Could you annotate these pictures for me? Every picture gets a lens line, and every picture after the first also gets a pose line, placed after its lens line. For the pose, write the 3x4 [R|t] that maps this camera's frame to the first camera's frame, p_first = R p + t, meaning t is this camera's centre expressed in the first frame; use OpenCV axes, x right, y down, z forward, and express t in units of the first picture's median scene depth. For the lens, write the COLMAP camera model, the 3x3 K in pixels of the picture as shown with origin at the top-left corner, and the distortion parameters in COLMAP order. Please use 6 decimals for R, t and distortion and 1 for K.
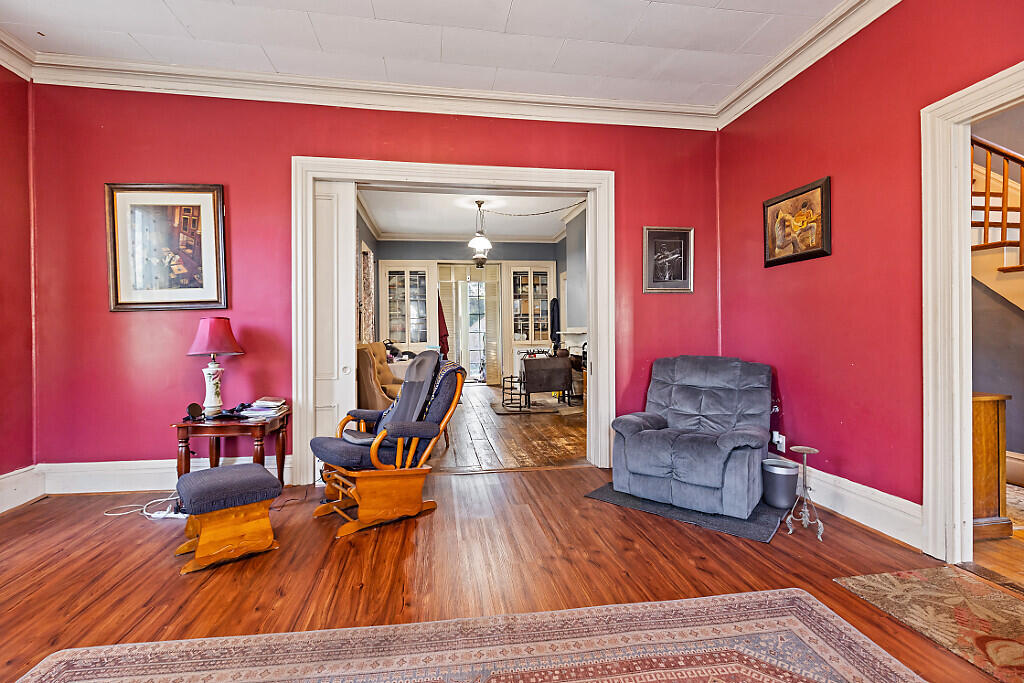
lens RADIAL K [[467.8, 0, 507.6], [0, 467.8, 336.2], [0, 0, 1]] dist [-0.002726, -0.001169]
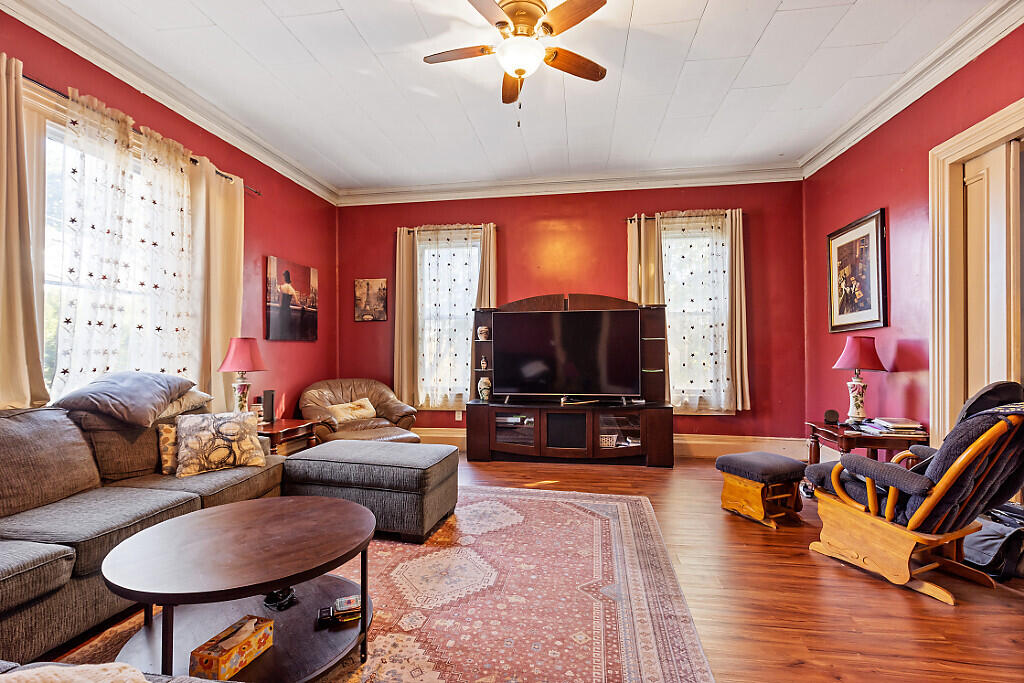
lens RADIAL K [[467.8, 0, 508.8], [0, 467.8, 344.7], [0, 0, 1]] dist [-0.002726, -0.001169]
pose [[-0.290912, -0.001595, -0.956749, 0.651020], [-0.001178, 0.999998, -0.001309, -0.017336], [0.956749, 0.000747, -0.290913, 0.523183]]
